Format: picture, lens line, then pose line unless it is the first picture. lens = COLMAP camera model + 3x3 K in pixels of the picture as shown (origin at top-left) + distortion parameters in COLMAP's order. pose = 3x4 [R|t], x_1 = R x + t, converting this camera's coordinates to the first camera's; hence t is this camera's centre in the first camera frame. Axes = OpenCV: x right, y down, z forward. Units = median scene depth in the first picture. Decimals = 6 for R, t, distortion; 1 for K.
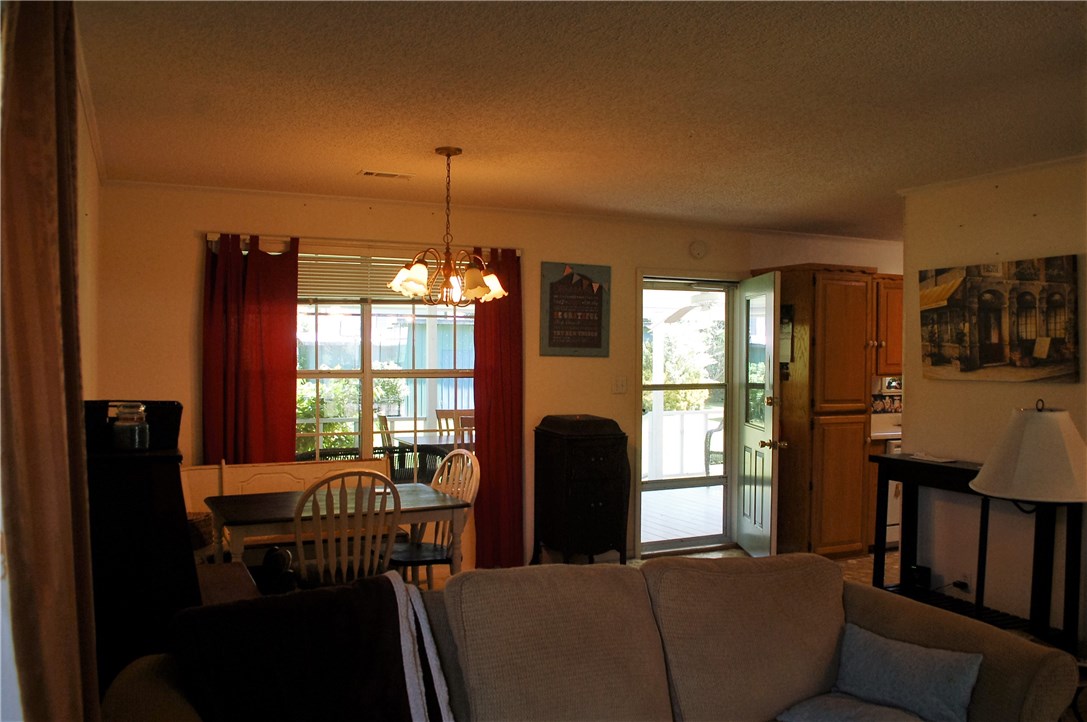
lens RADIAL K [[864.0, 0, 543.5], [0, 864.0, 361.0], [0, 0, 1]] dist [-0.065771, 0.002819]
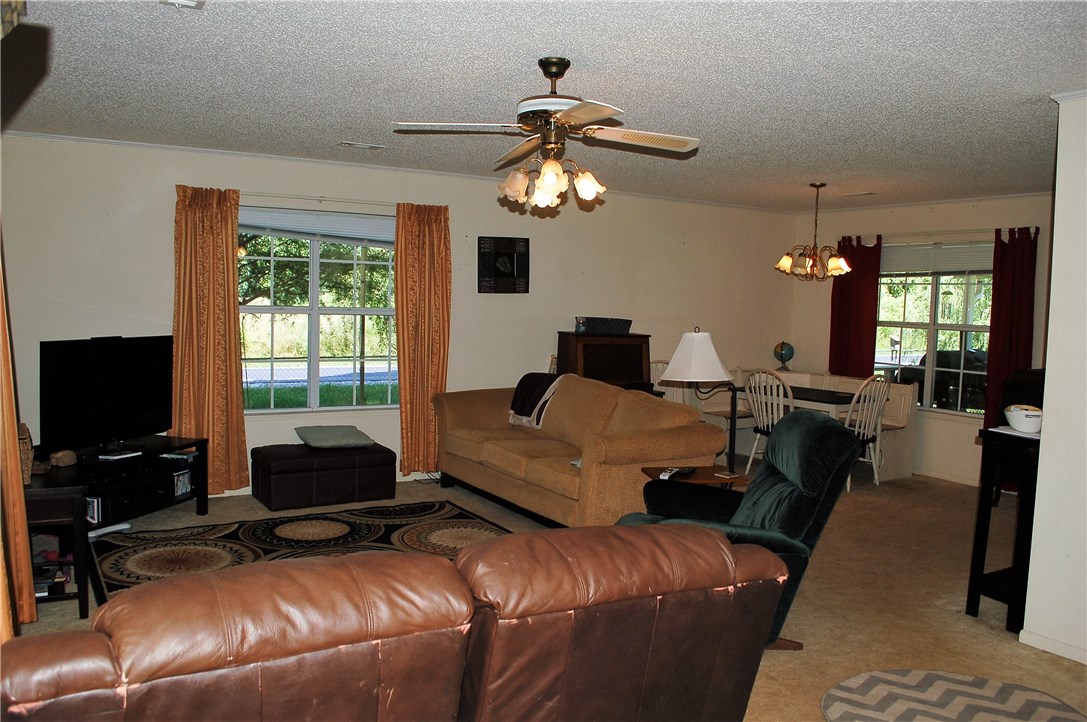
lens RADIAL K [[832.6, 0, 543.5], [0, 832.6, 361.0], [0, 0, 1]] dist [-0.069806, 0.003233]
pose [[0.111696, 0.073008, -0.991057, 0.982978], [-0.036973, 0.996912, 0.069272, 0.003842], [0.993054, 0.028905, 0.114050, 0.190829]]
